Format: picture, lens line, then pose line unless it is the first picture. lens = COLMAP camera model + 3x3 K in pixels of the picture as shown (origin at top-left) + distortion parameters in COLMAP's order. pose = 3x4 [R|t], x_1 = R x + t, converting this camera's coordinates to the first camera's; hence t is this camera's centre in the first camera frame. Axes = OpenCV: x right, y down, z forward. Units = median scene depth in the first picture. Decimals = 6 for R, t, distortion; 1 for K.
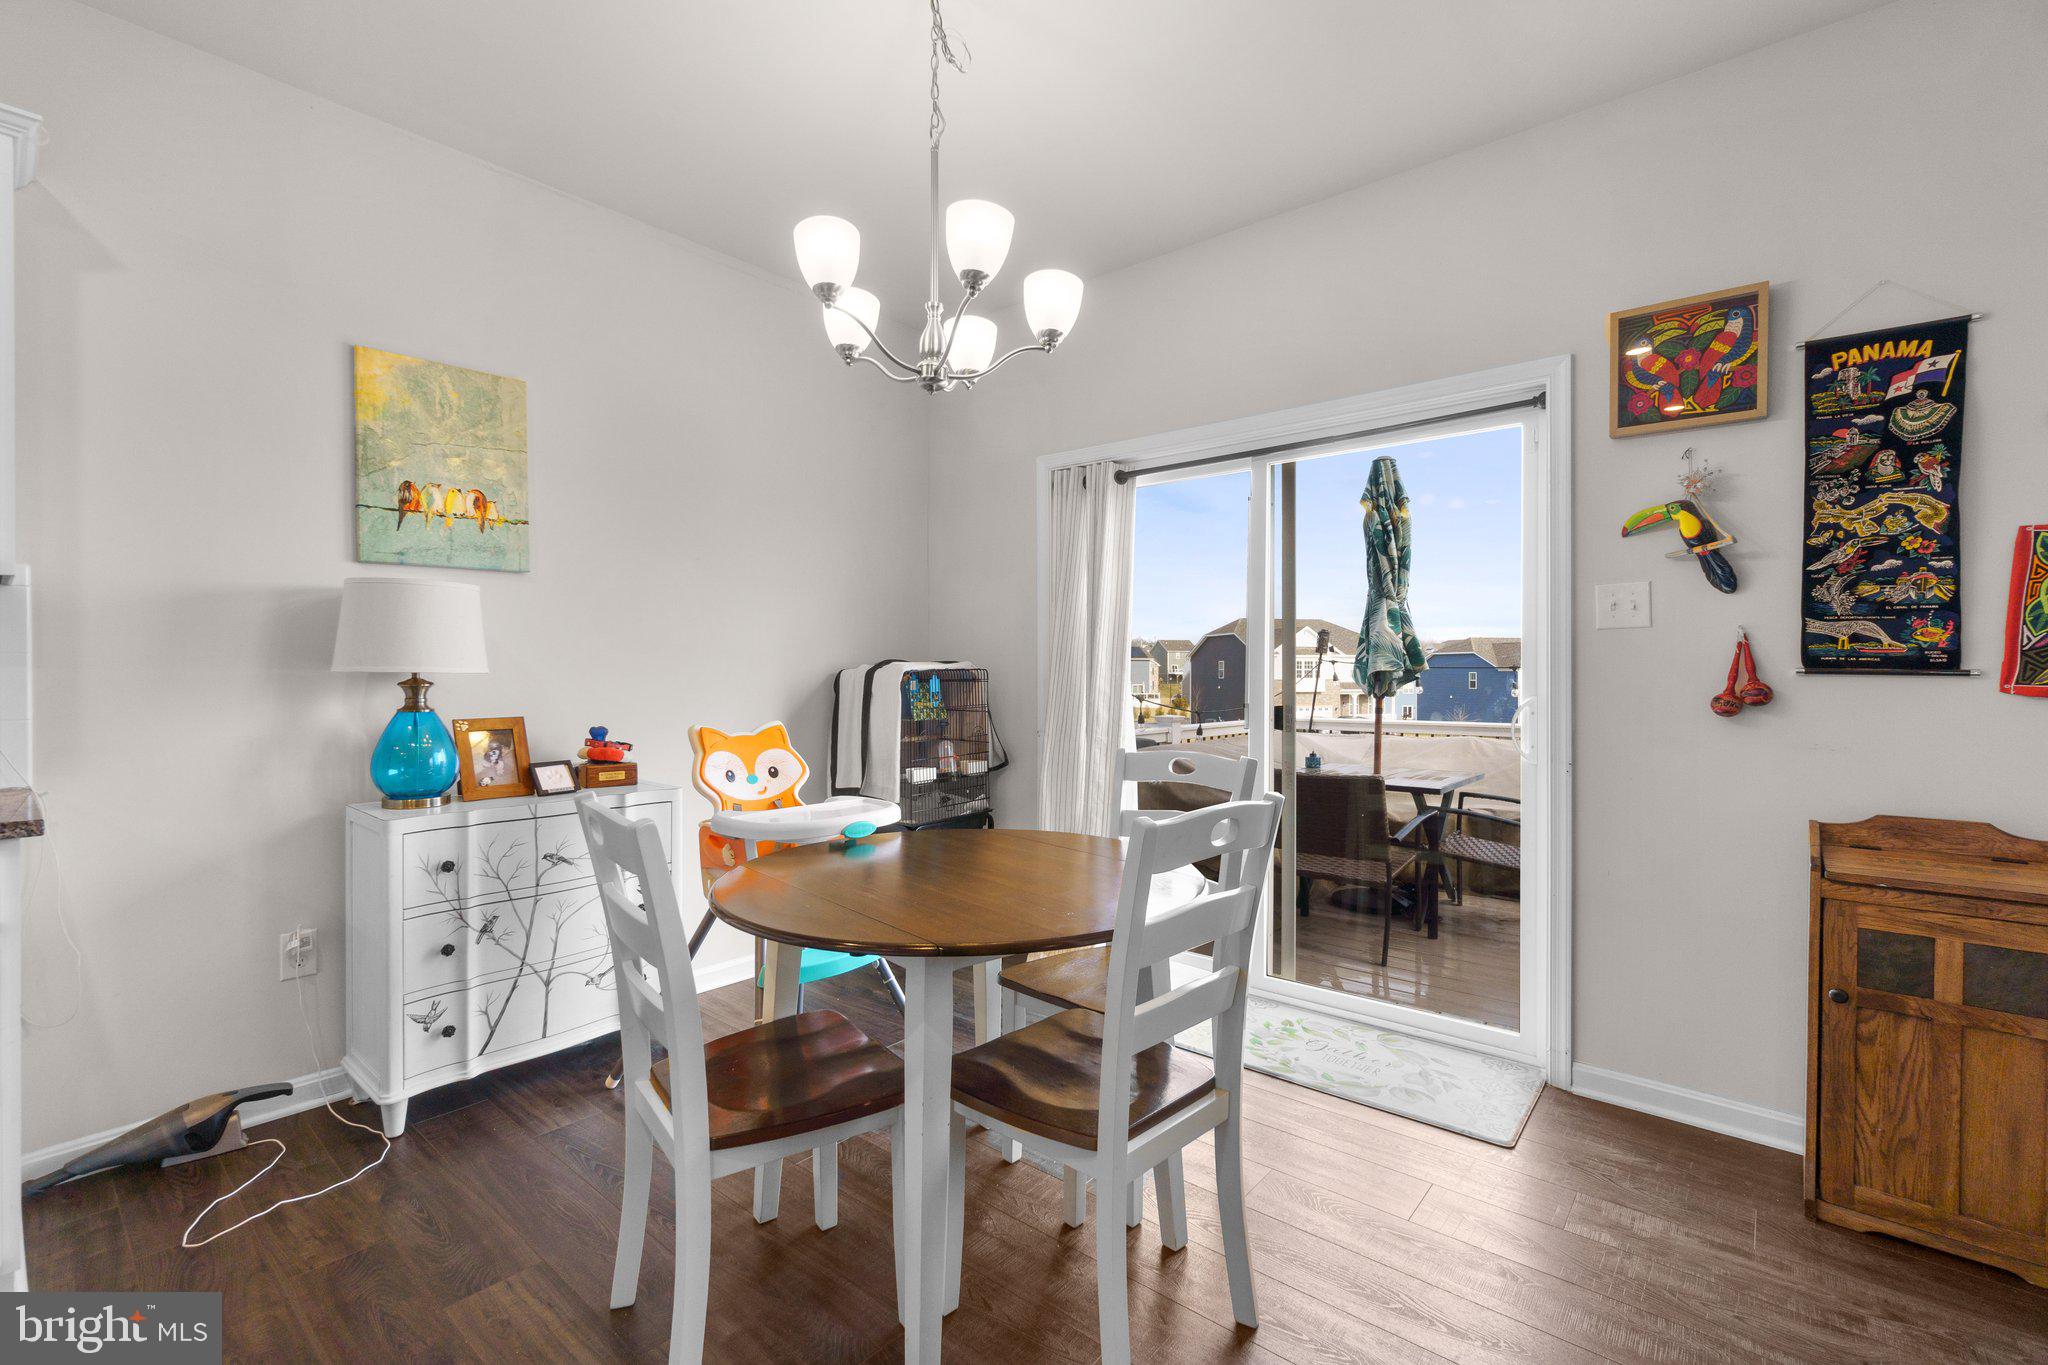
lens RADIAL K [[886.2, 0, 1032.9], [0, 886.2, 668.5], [0, 0, 1]] dist [-0.002475, 0.000004]
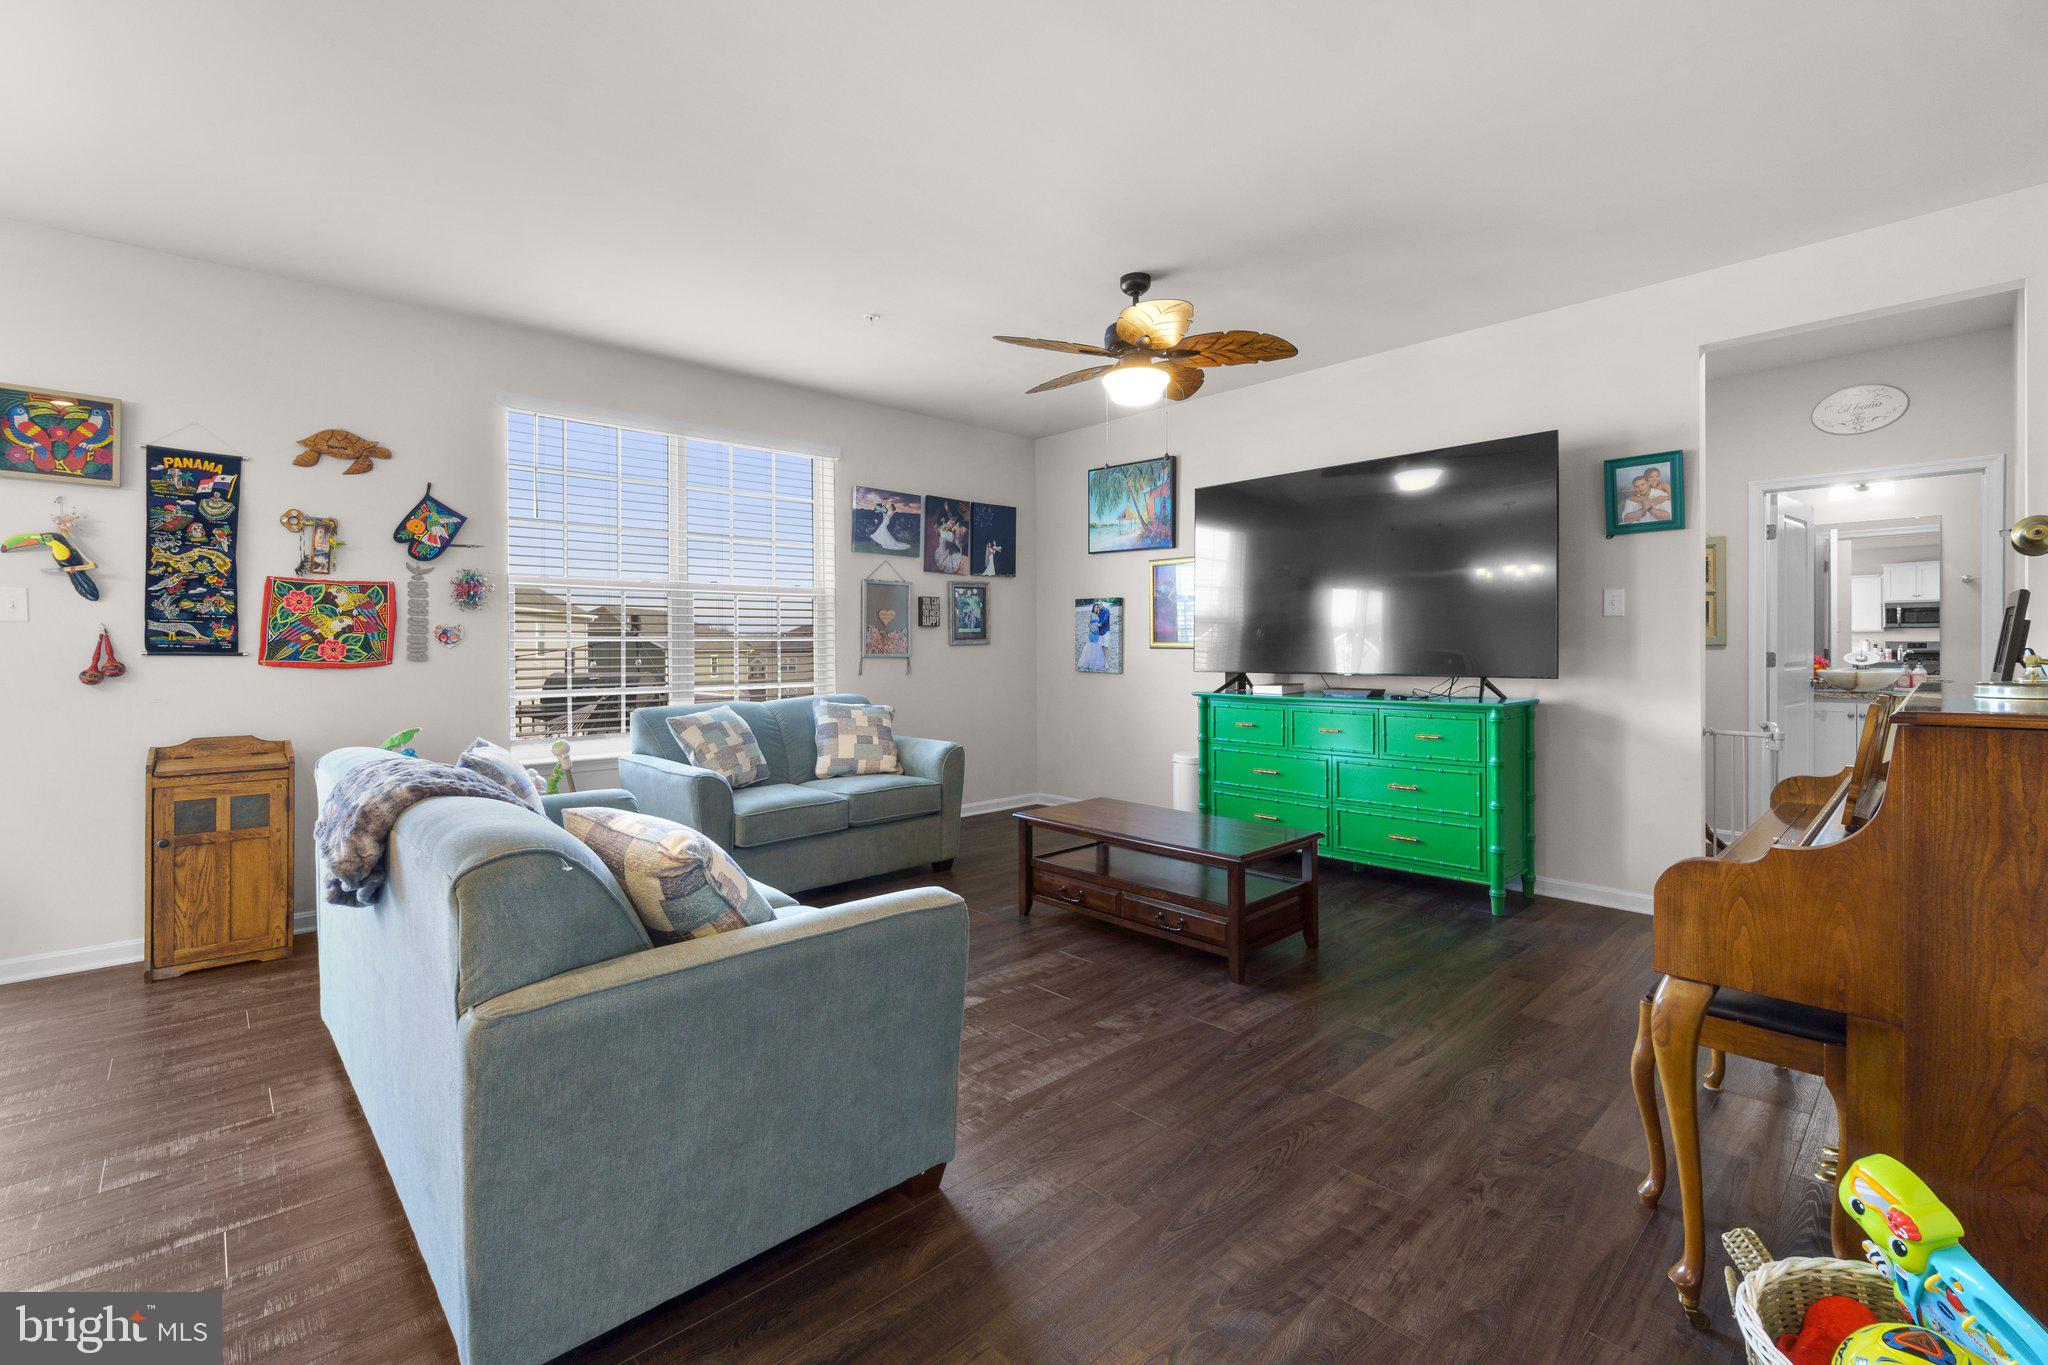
lens RADIAL K [[886.2, 0, 1004.8], [0, 886.2, 656.5], [0, 0, 1]] dist [-0.002475, 0.000004]
pose [[0.134836, -0.005039, 0.990855, -0.503199], [0.002995, 0.999985, 0.004678, 0.005638], [-0.990863, 0.002336, 0.134849, -0.757082]]
